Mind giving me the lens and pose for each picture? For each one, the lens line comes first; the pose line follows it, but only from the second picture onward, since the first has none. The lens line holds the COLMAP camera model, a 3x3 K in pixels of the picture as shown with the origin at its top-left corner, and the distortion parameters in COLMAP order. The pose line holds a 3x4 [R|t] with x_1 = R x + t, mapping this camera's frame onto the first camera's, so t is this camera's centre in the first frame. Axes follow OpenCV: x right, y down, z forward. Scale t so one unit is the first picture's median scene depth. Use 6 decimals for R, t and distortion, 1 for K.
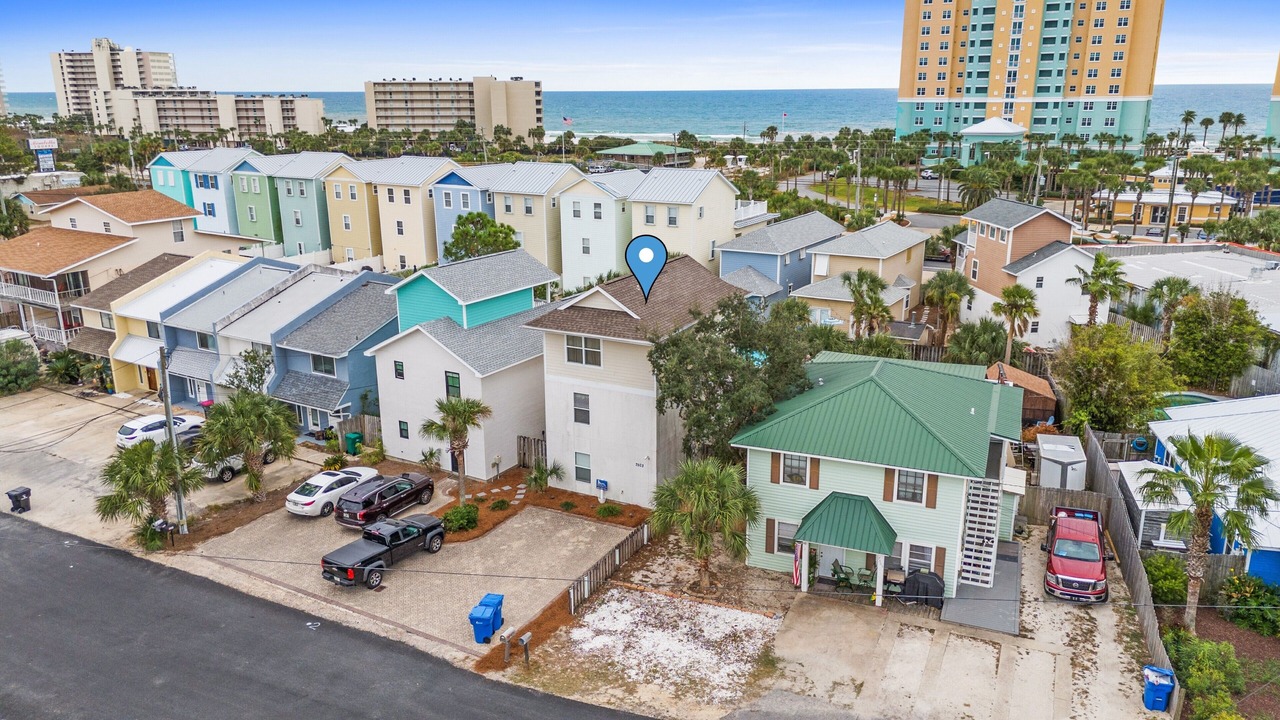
lens RADIAL K [[945.0, 0, 640.0], [0, 945.0, 360.0], [0, 0, 1]] dist [0.078529, -0.069285]
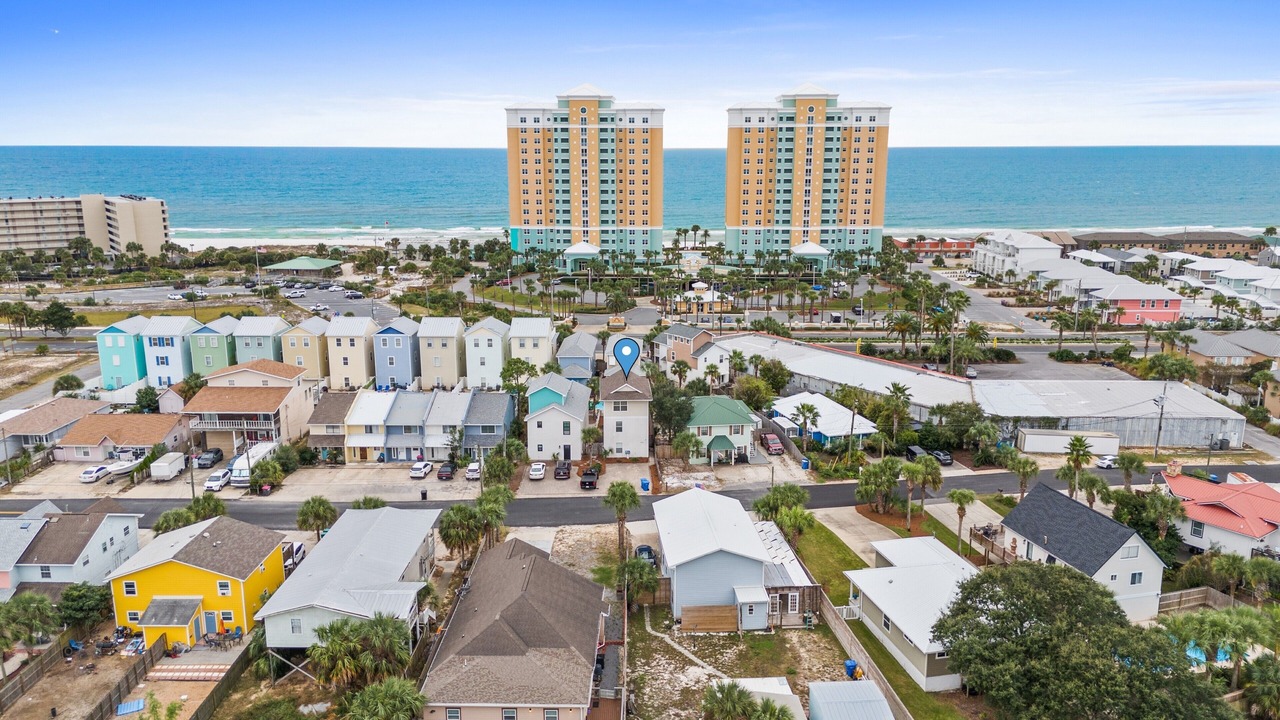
lens RADIAL K [[951.7, 0, 644.6], [0, 951.7, 357.8], [0, 0, 1]] dist [0.090486, -0.116690]
pose [[0.859741, -0.104797, 0.499863, -1.267824], [0.135049, 0.990533, -0.024612, -0.066288], [-0.492552, 0.088666, 0.865755, -1.391203]]
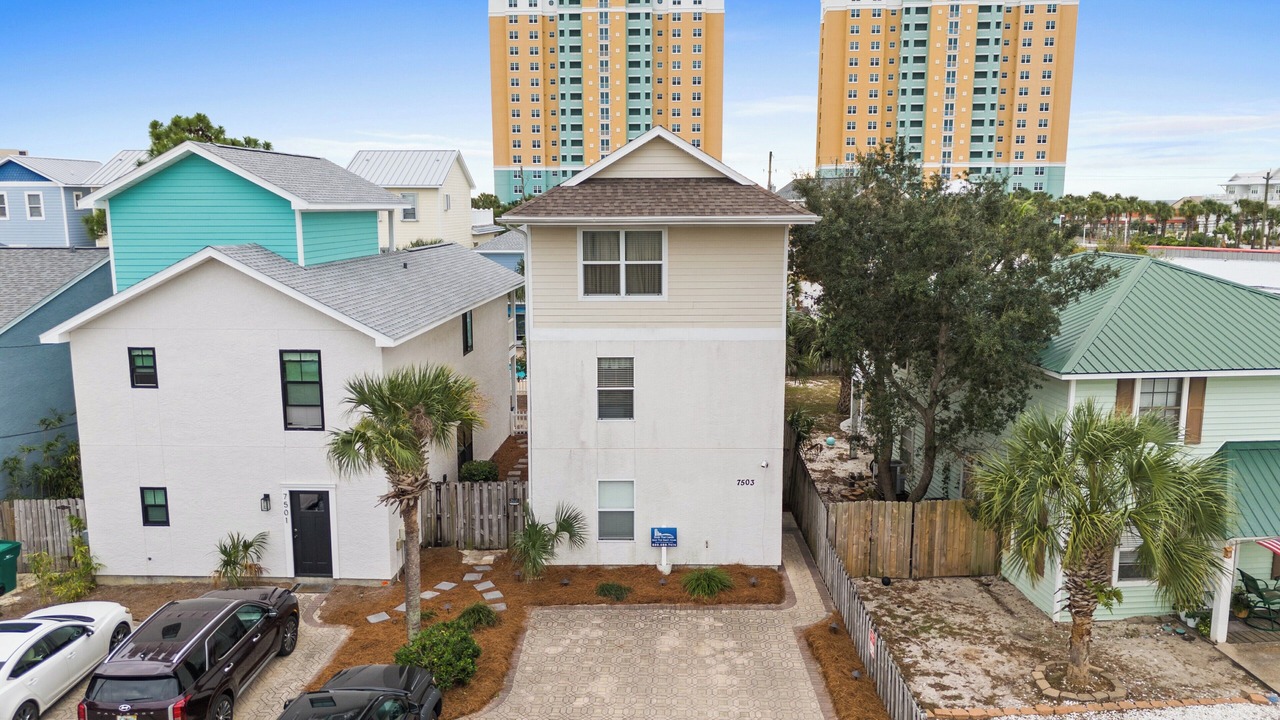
lens RADIAL K [[951.7, 0, 644.6], [0, 951.7, 357.8], [0, 0, 1]] dist [0.090486, -0.116690]
pose [[0.880884, -0.071681, 0.467874, -0.253115], [0.126029, 0.988303, -0.085867, 0.072223], [-0.456246, 0.134604, 0.879614, 0.492355]]
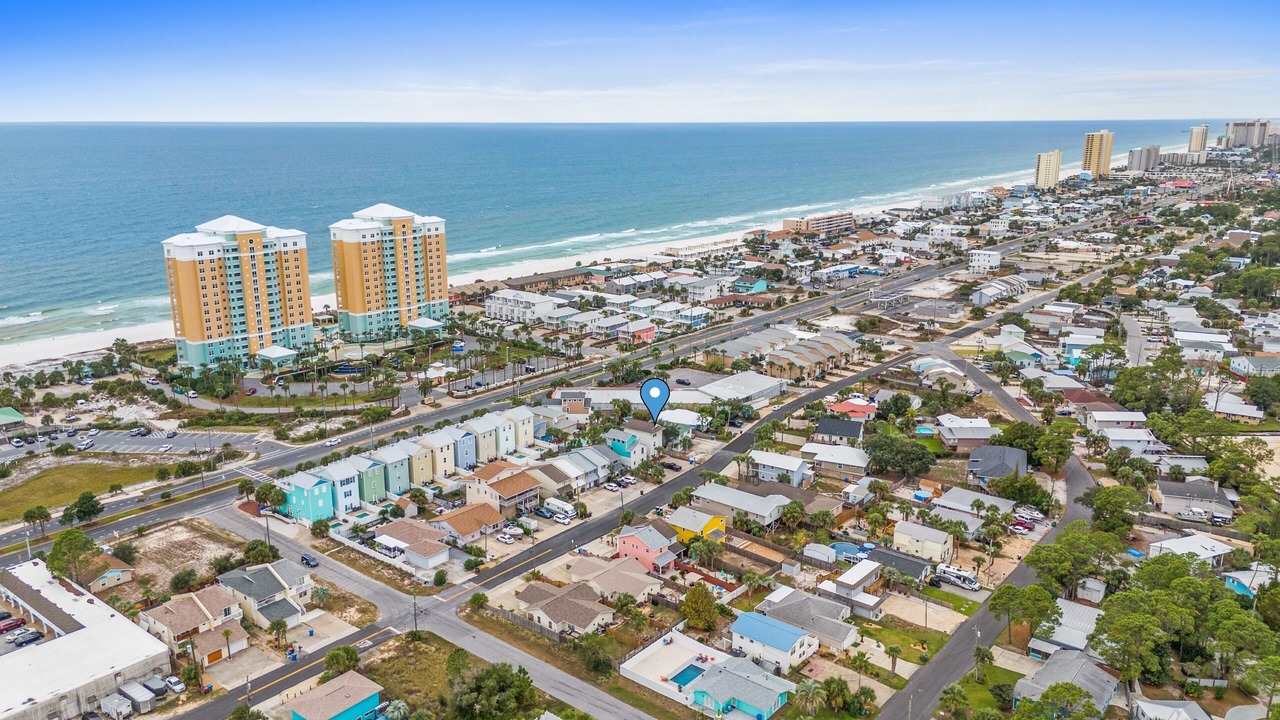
lens RADIAL K [[951.7, 0, 644.6], [0, 951.7, 357.8], [0, 0, 1]] dist [0.090486, -0.116690]
pose [[0.128550, -0.234395, 0.963605, -5.411895], [0.271838, 0.942778, 0.193064, -1.554344], [-0.953719, 0.237126, 0.184911, -0.222799]]
